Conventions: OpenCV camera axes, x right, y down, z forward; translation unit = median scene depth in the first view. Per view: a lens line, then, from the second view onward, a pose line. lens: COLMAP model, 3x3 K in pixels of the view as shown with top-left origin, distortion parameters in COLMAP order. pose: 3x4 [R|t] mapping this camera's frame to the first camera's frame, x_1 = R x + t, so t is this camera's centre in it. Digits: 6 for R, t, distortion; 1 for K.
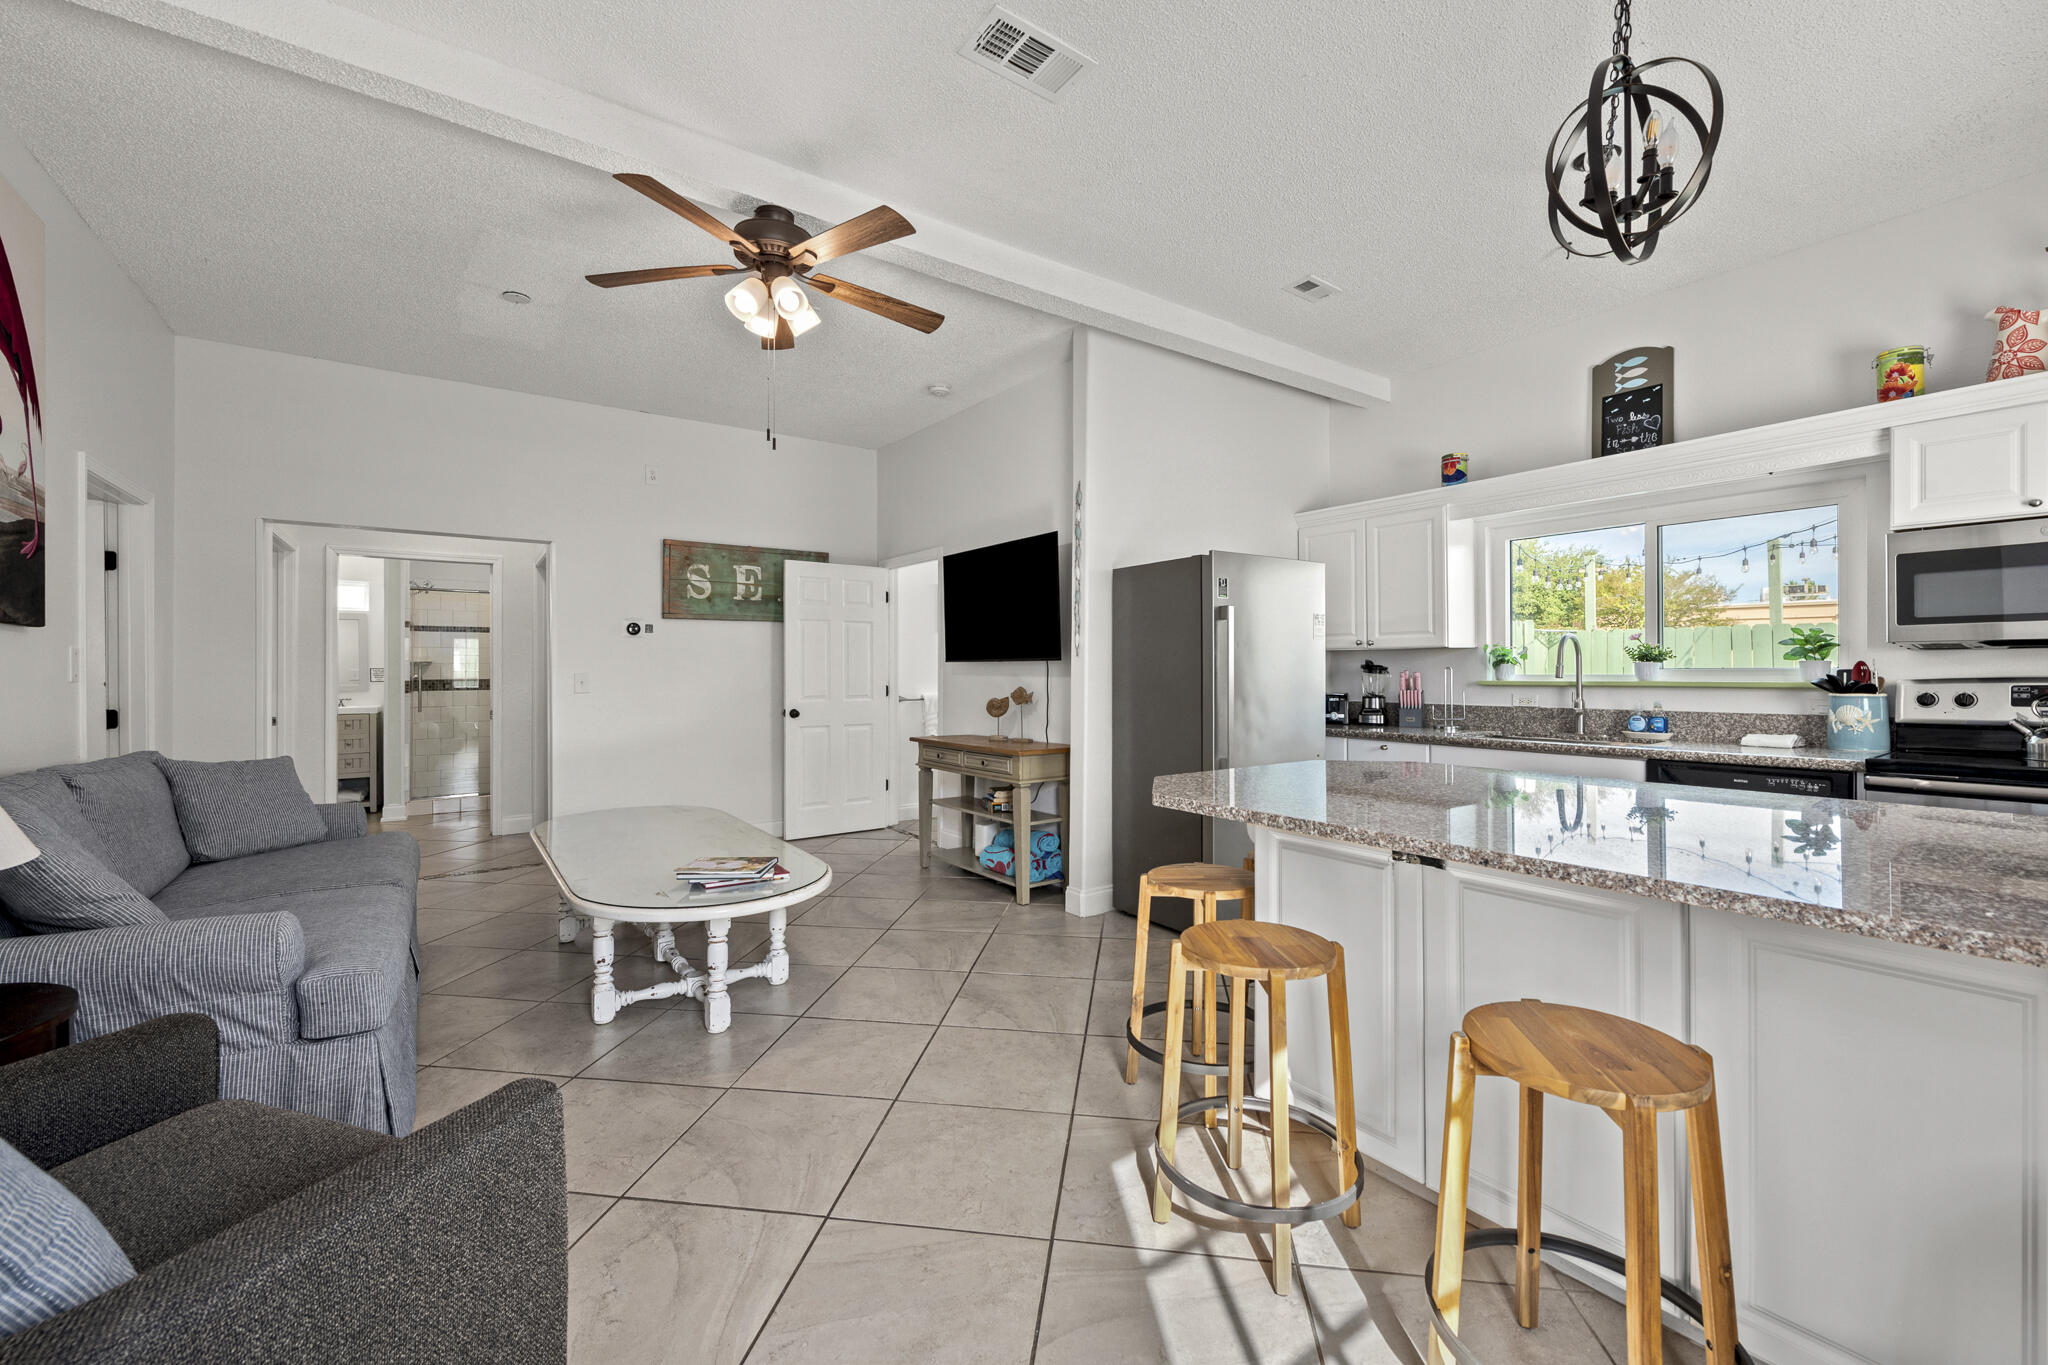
lens RADIAL K [[823.5, 0, 1012.9], [0, 823.5, 667.2], [0, 0, 1]] dist [-0.000421, -0.003336]
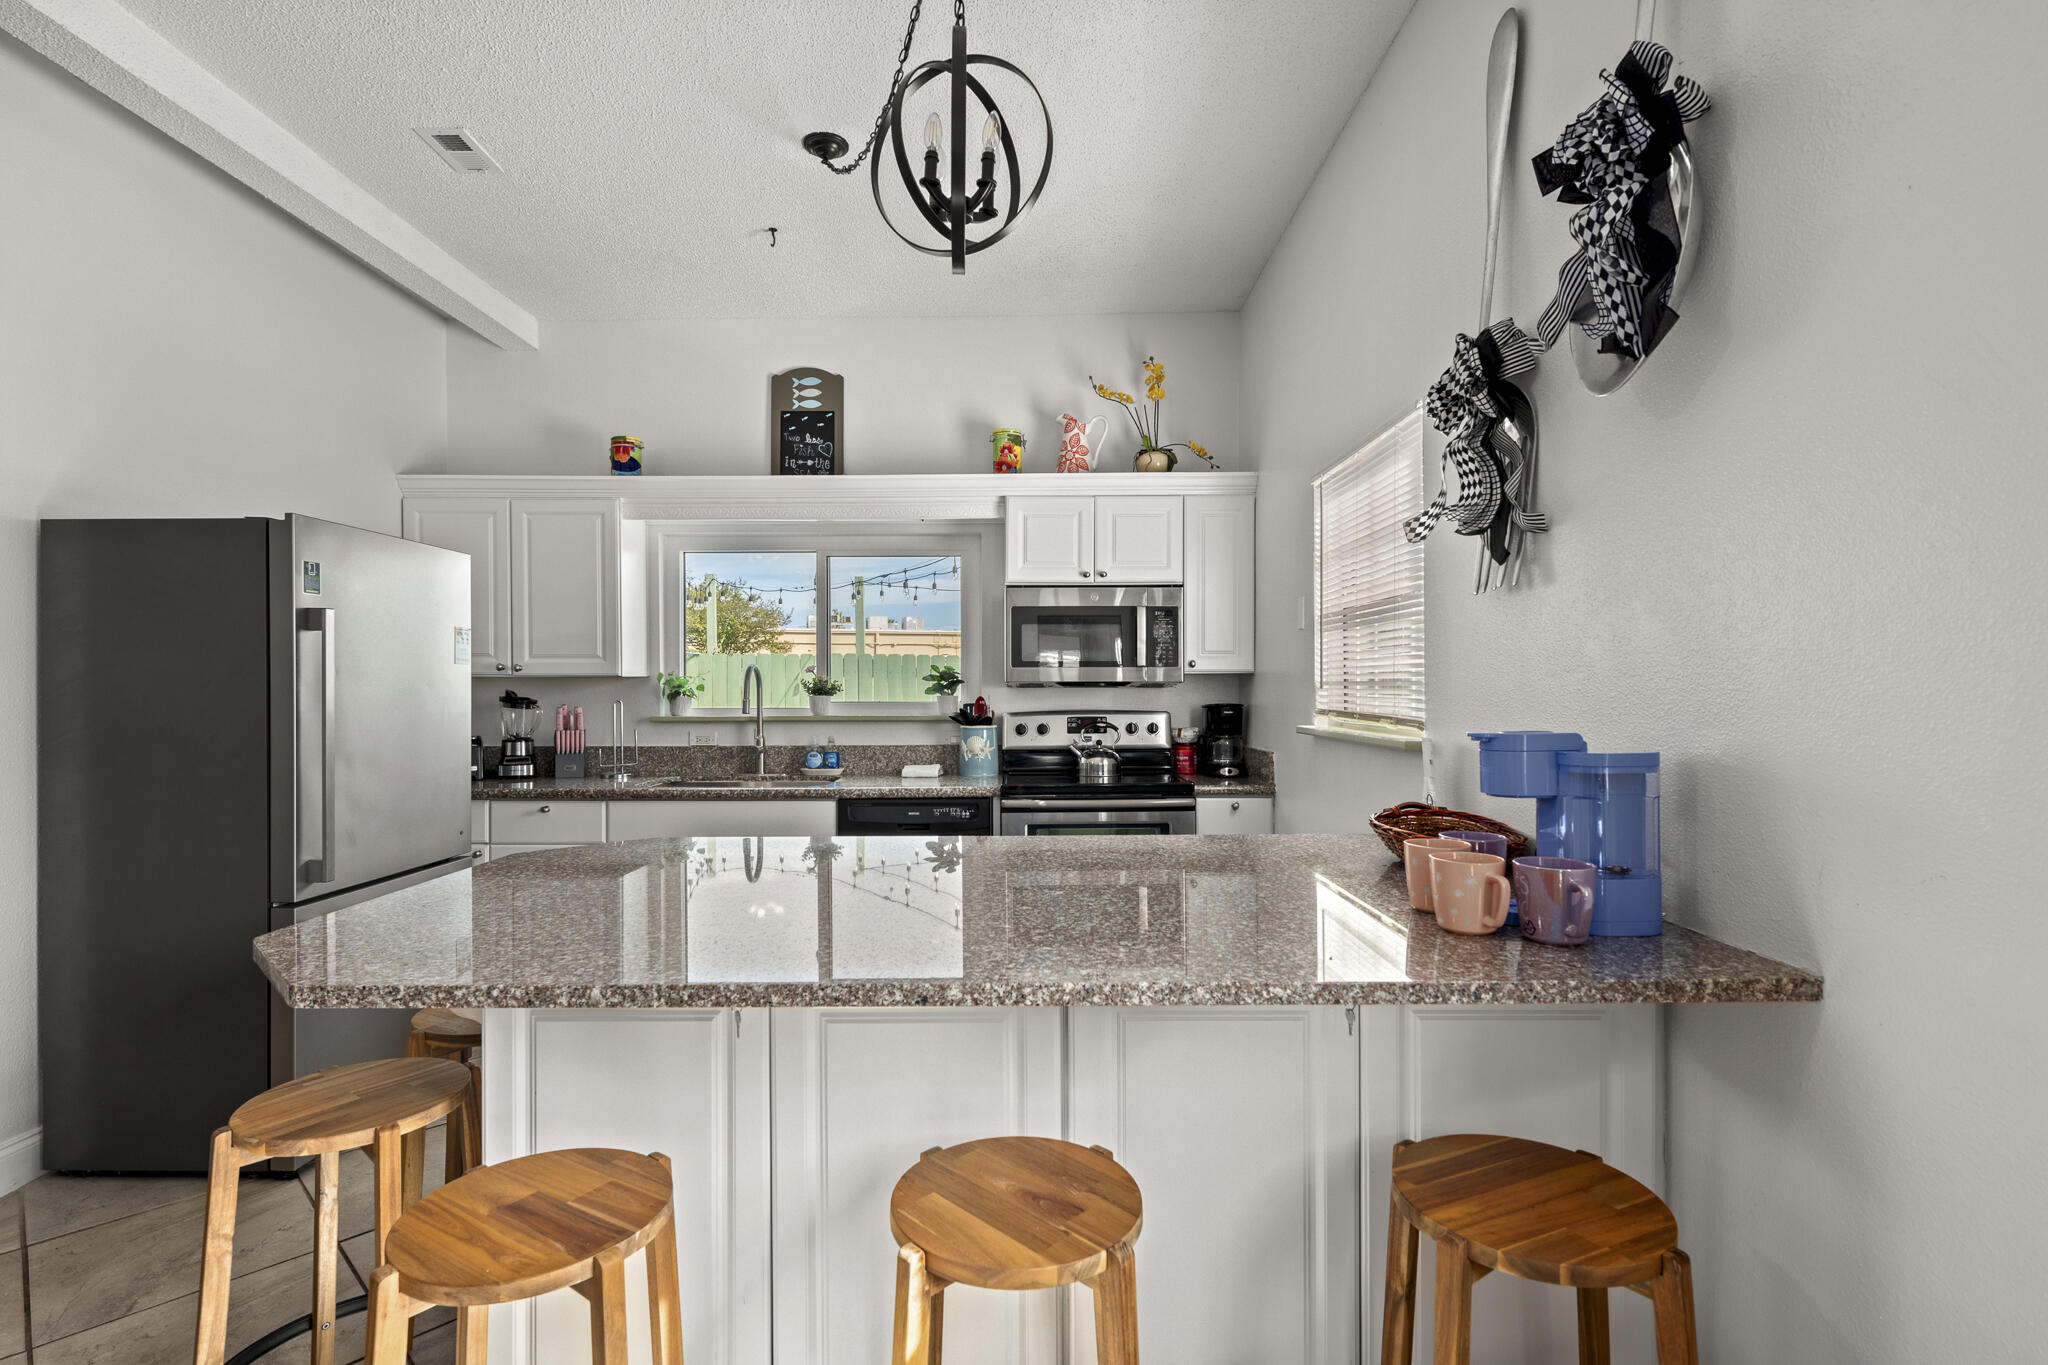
lens RADIAL K [[978.2, 0, 1042.8], [0, 978.2, 693.2], [0, 0, 1]] dist [0.004357, -0.001593]
pose [[0.563103, -0.001125, 0.826386, -0.037412], [-0.004796, 0.999978, 0.004629, -0.017488], [-0.826373, -0.006570, 0.563086, 0.149899]]
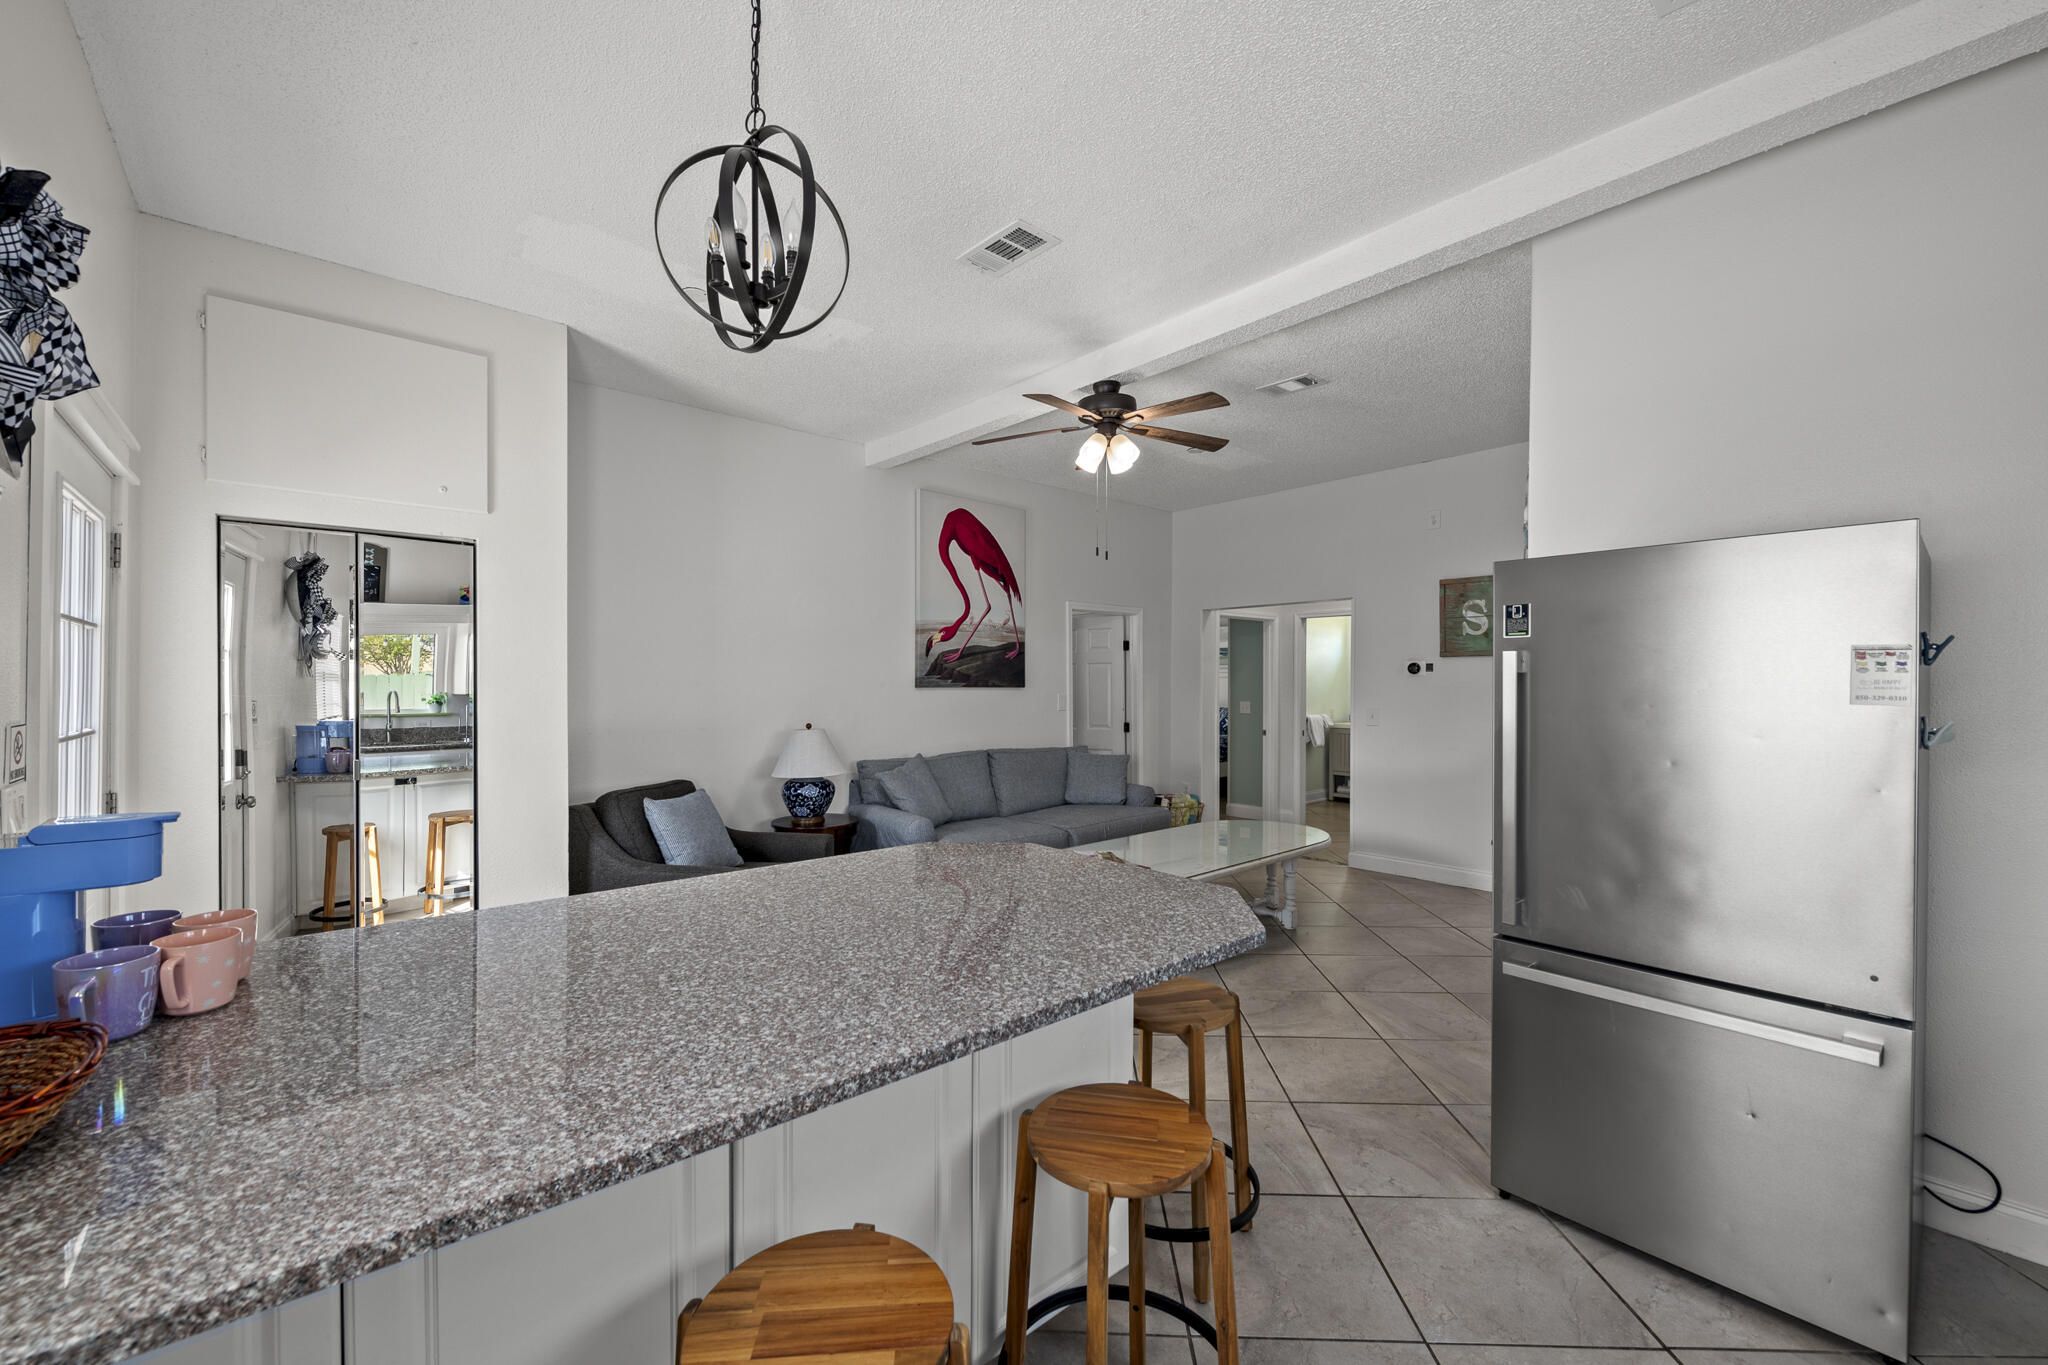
lens RADIAL K [[823.5, 0, 1029.7], [0, 823.5, 685.2], [0, 0, 1]] dist [-0.000421, -0.003336]
pose [[0.108223, 0.007354, -0.994099, 0.758248], [0.008060, 0.999933, 0.008275, -0.051824], [0.994094, -0.008908, 0.108157, 0.531261]]
